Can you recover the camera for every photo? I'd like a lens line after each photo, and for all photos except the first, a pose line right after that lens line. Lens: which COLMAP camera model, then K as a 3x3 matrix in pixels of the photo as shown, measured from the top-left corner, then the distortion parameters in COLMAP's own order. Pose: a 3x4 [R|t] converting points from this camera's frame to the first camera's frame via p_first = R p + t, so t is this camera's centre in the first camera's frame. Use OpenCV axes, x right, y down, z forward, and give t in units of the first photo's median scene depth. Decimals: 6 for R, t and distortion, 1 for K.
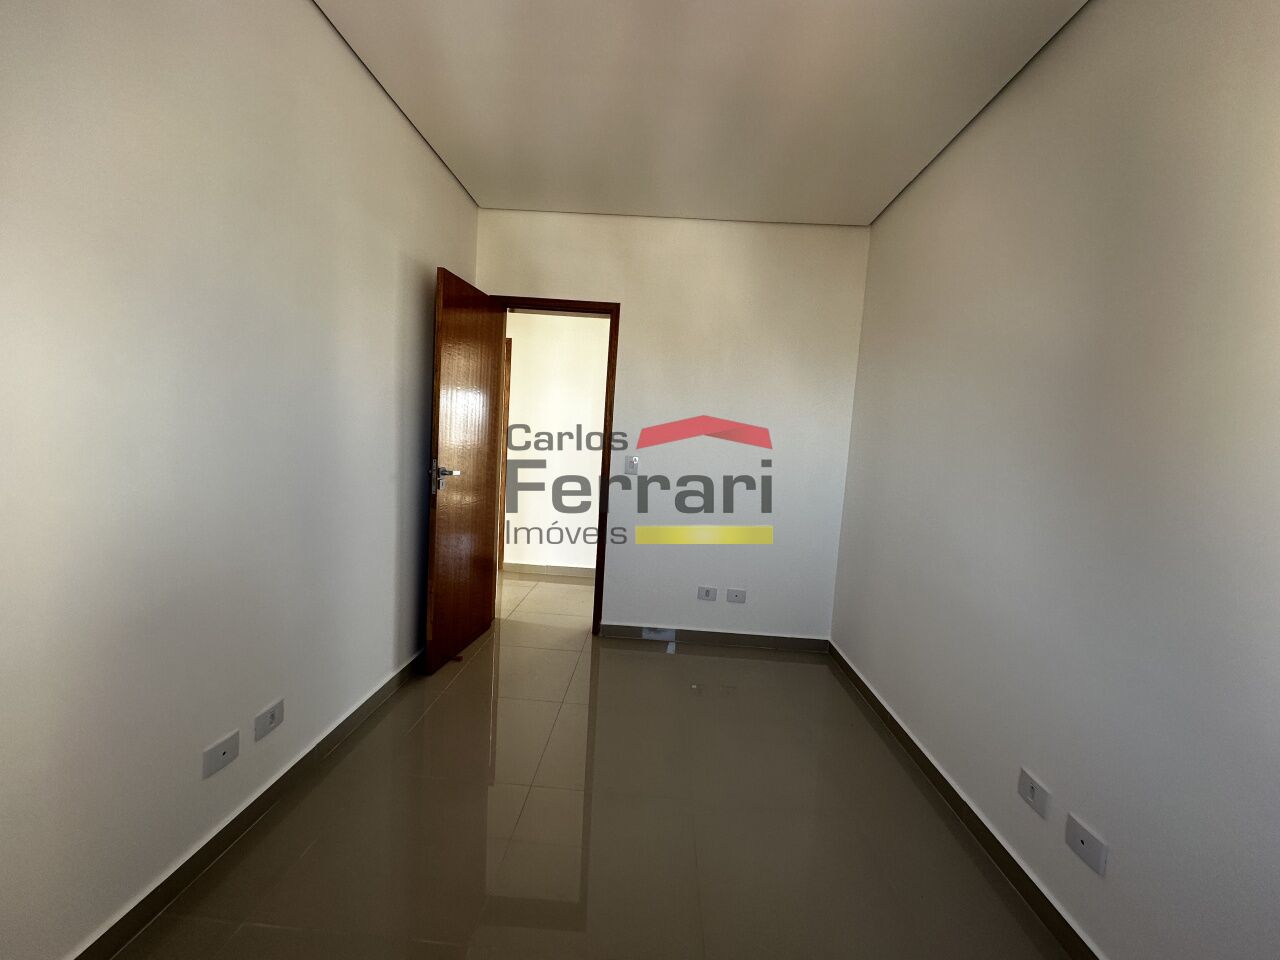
lens RADIAL K [[509.5, 0, 640.0], [0, 509.5, 480.0], [0, 0, 1]] dist [-0.000916, -0.000018]
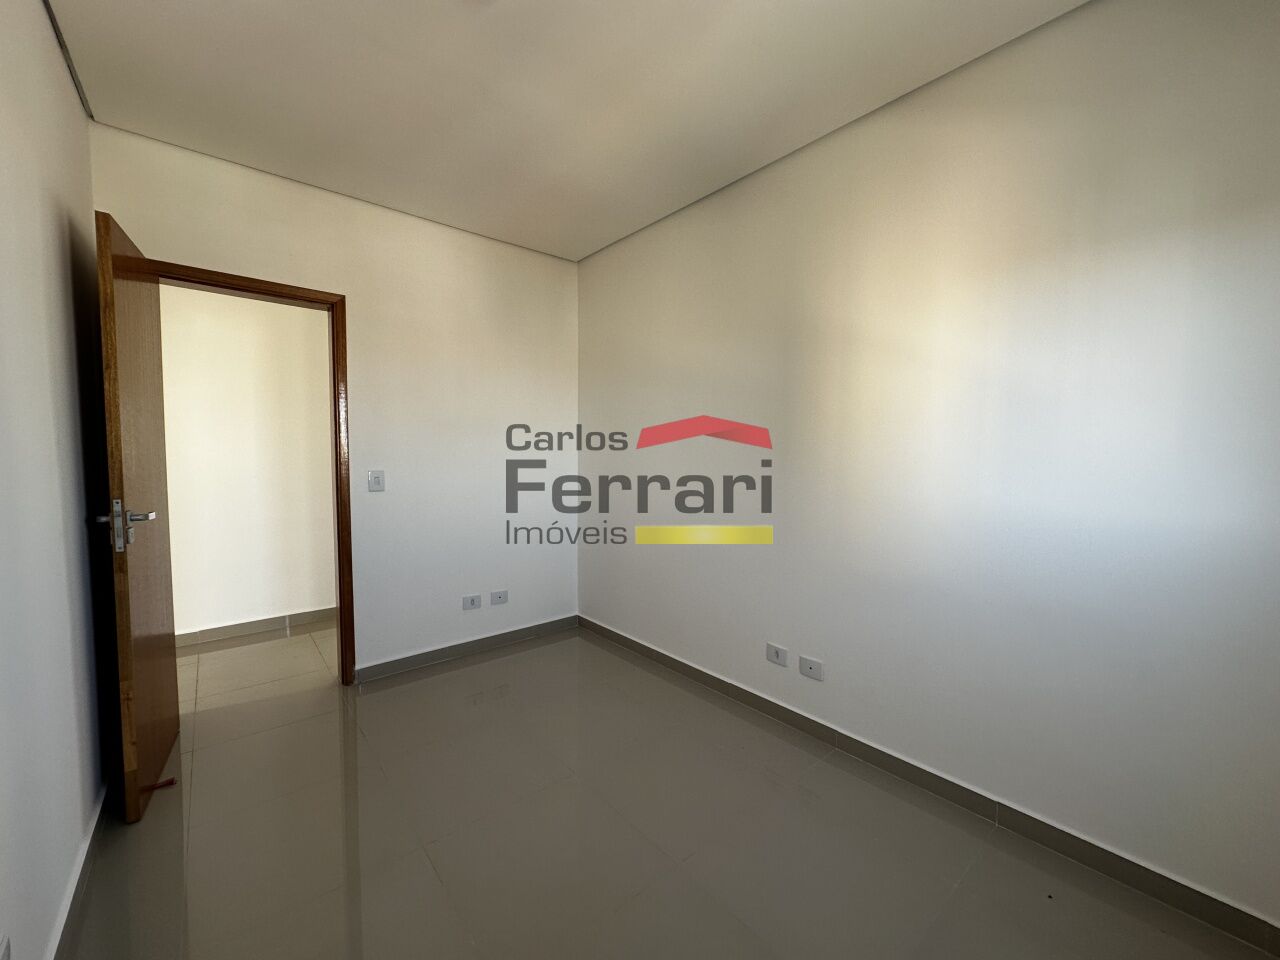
lens RADIAL K [[506.5, 0, 640.0], [0, 506.5, 480.0], [0, 0, 1]] dist [0.009704, 0.000178]
pose [[0.735319, -0.095074, 0.671019, -0.276172], [0.096616, 0.994704, 0.035061, -0.018702], [-0.670799, 0.039051, 0.740610, 0.034529]]
